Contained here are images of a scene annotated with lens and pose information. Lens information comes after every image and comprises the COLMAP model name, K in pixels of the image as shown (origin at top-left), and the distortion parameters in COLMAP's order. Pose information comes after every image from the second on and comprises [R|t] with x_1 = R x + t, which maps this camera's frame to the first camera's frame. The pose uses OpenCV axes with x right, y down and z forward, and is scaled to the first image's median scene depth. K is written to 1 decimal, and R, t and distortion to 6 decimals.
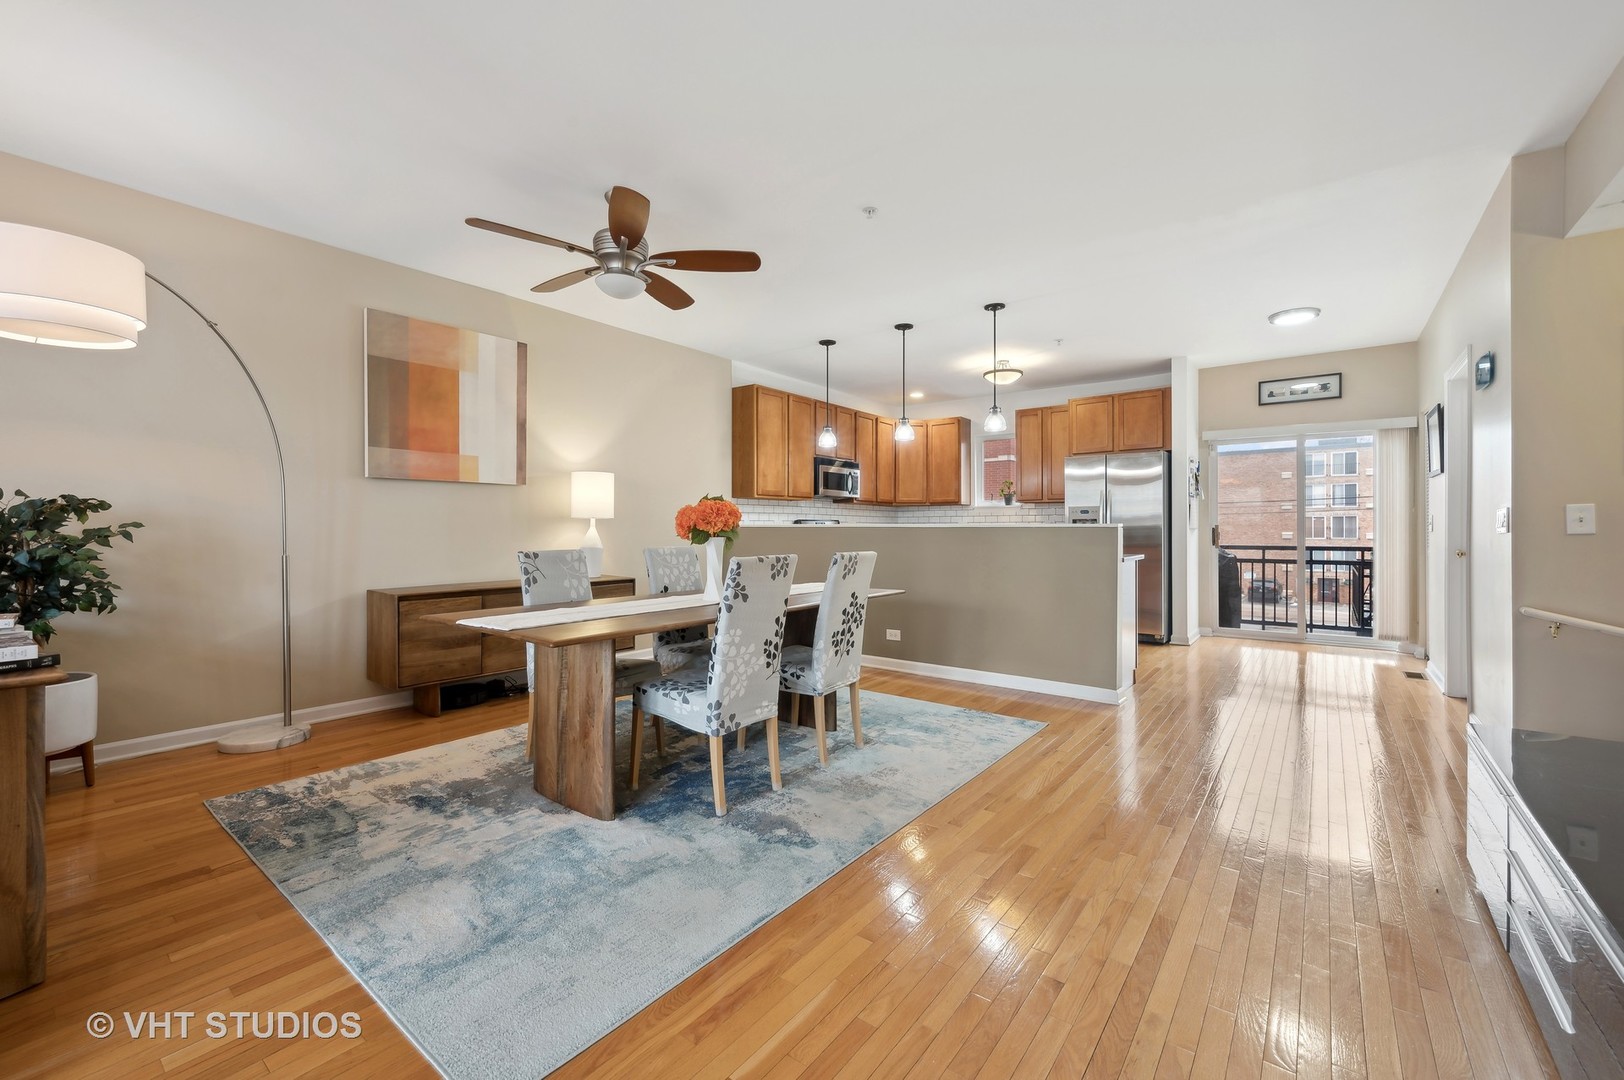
lens RADIAL K [[654.3, 0, 814.1], [0, 654.3, 533.0], [0, 0, 1]] dist [0.004541, 0.000600]
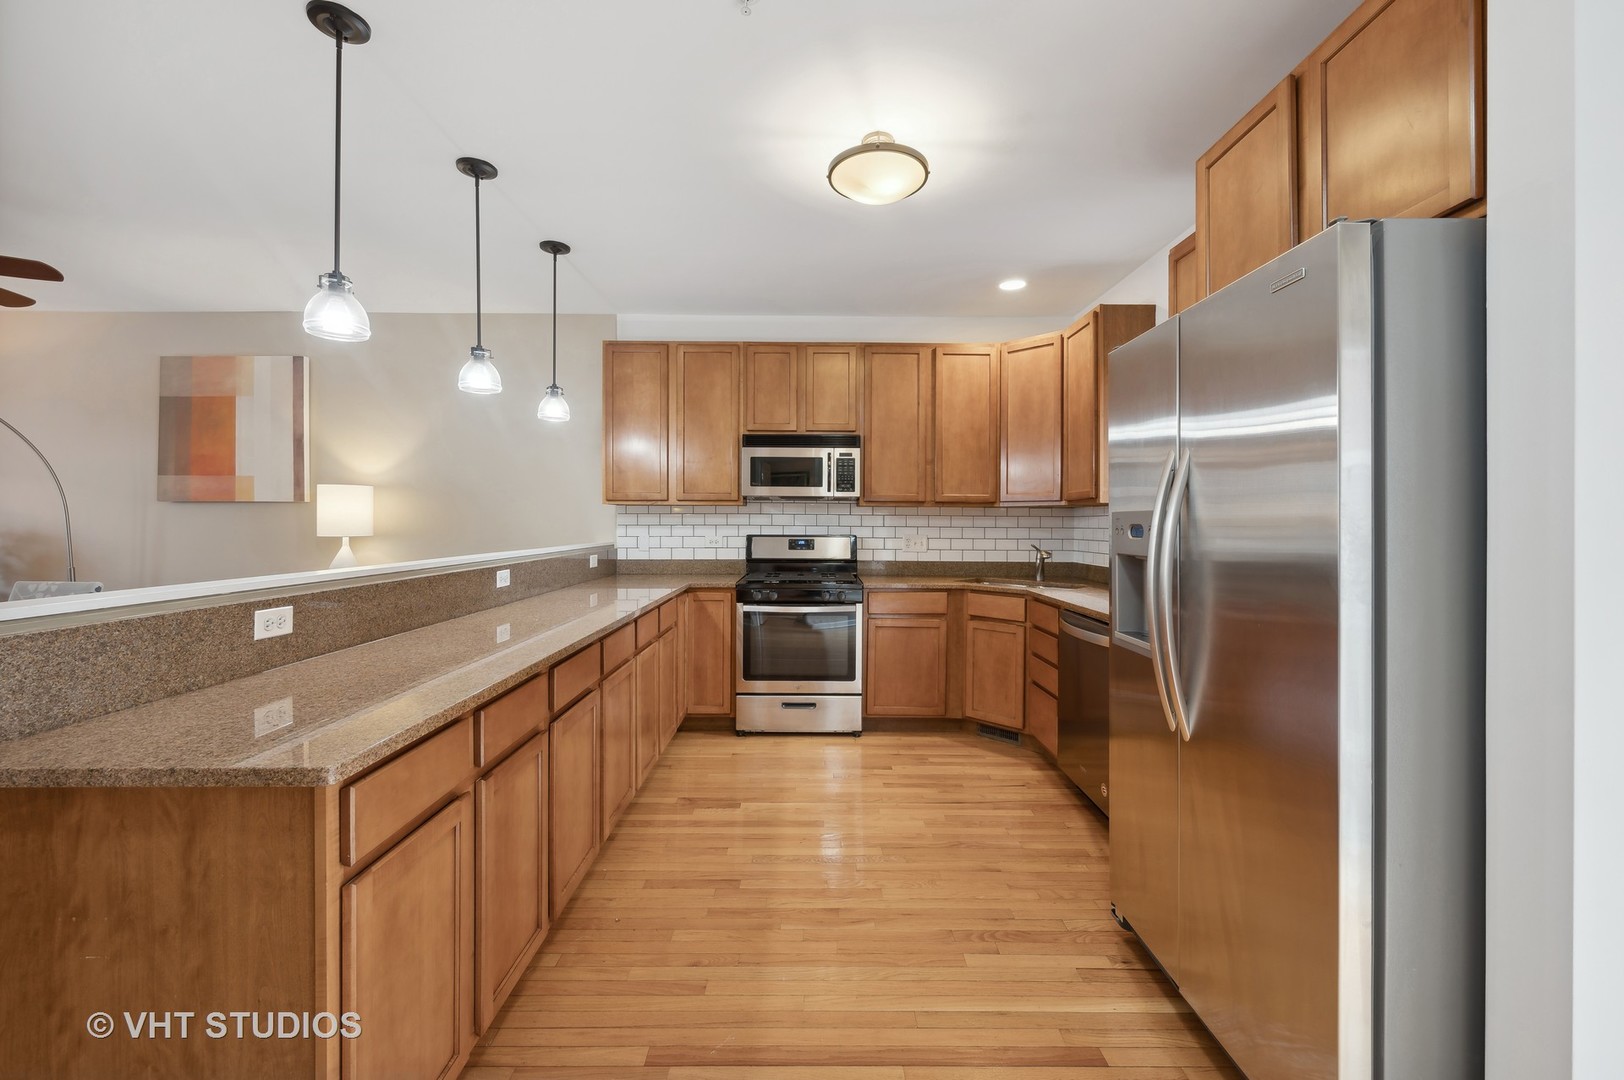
lens RADIAL K [[654.3, 0, 827.6], [0, 654.3, 512.5], [0, 0, 1]] dist [0.004541, 0.000600]
pose [[0.609410, -0.003050, -0.792849, 0.800630], [-0.011606, 0.999851, -0.012767, -0.053413], [0.792770, 0.016982, 0.609284, 1.020348]]
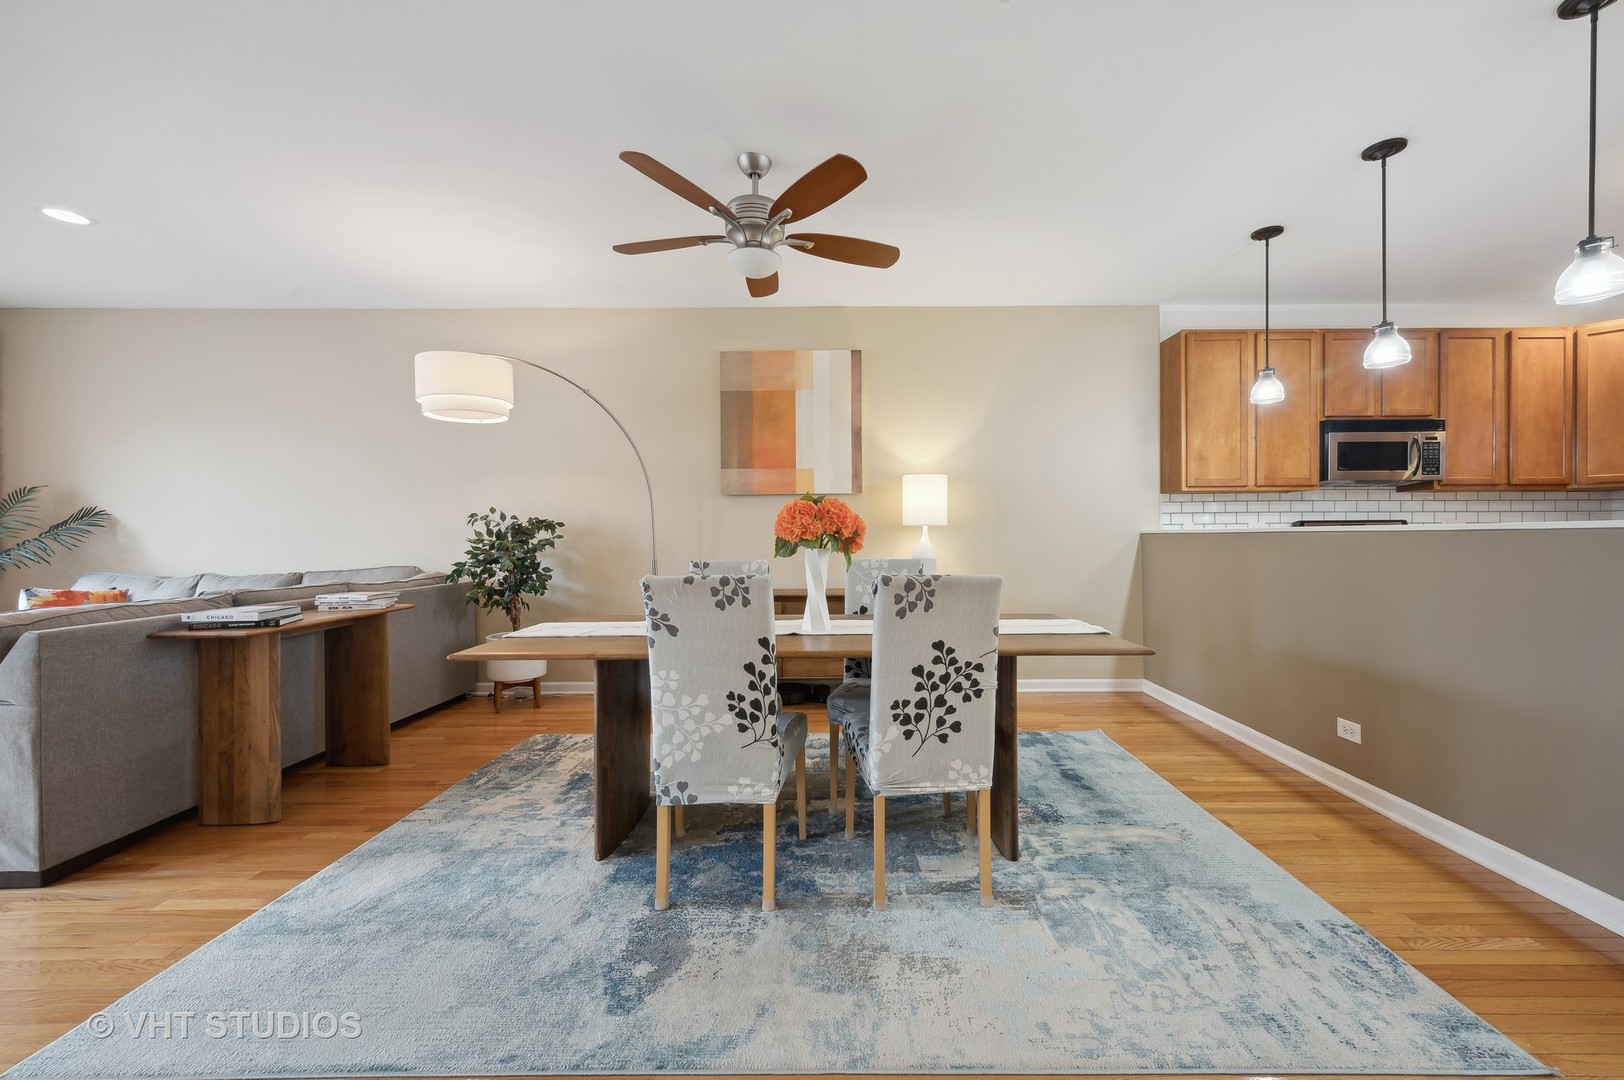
lens RADIAL K [[654.3, 0, 854.9], [0, 654.3, 545.0], [0, 0, 1]] dist [0.004541, 0.000600]
pose [[0.616420, 0.003694, -0.787409, 0.328121], [0.000475, 0.999987, 0.005064, -0.000511], [0.787417, -0.003495, 0.616410, 0.383203]]
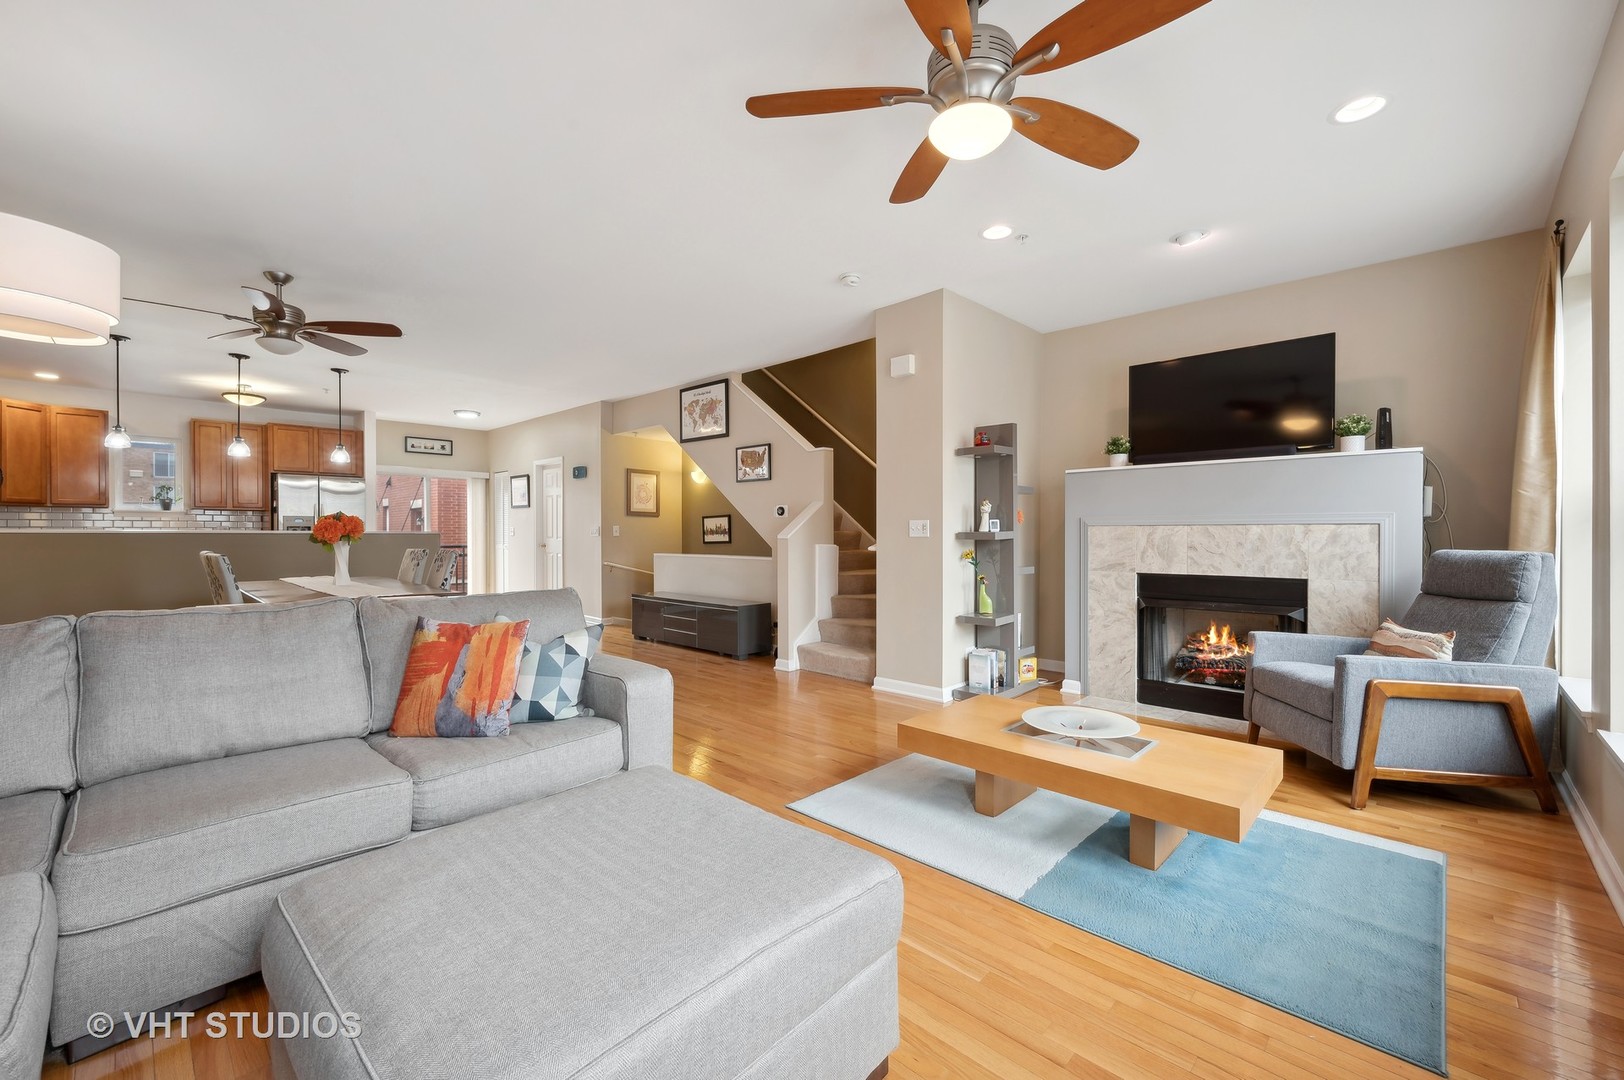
lens RADIAL K [[654.3, 0, 808.5], [0, 654.3, 537.1], [0, 0, 1]] dist [0.004541, 0.000600]
pose [[0.112814, -0.004084, 0.993608, -0.985350], [0.007628, 0.999966, 0.003244, 0.001158], [-0.993587, 0.007214, 0.112841, -0.103845]]
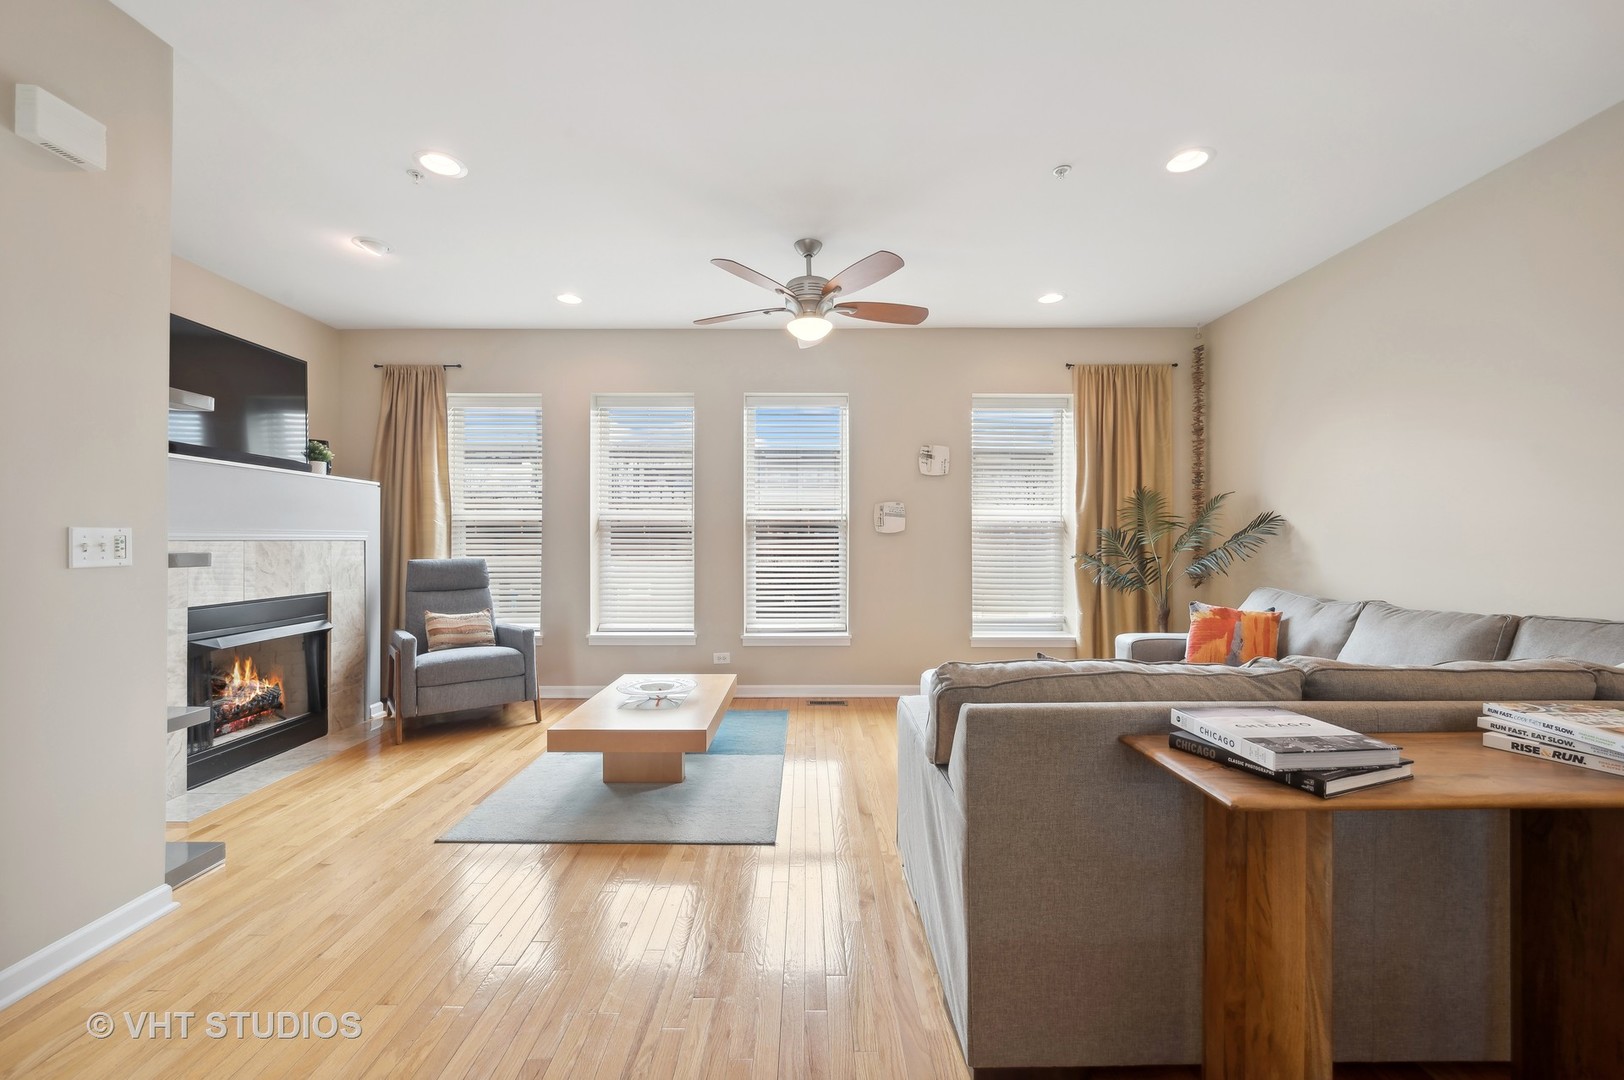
lens RADIAL K [[654.3, 0, 796.0], [0, 654.3, 535.7], [0, 0, 1]] dist [0.004541, 0.000600]
pose [[-0.800898, -0.006381, -0.598767, -0.125403], [-0.007143, 0.999974, -0.001102, -0.016336], [0.598758, 0.003394, -0.800923, 0.412982]]
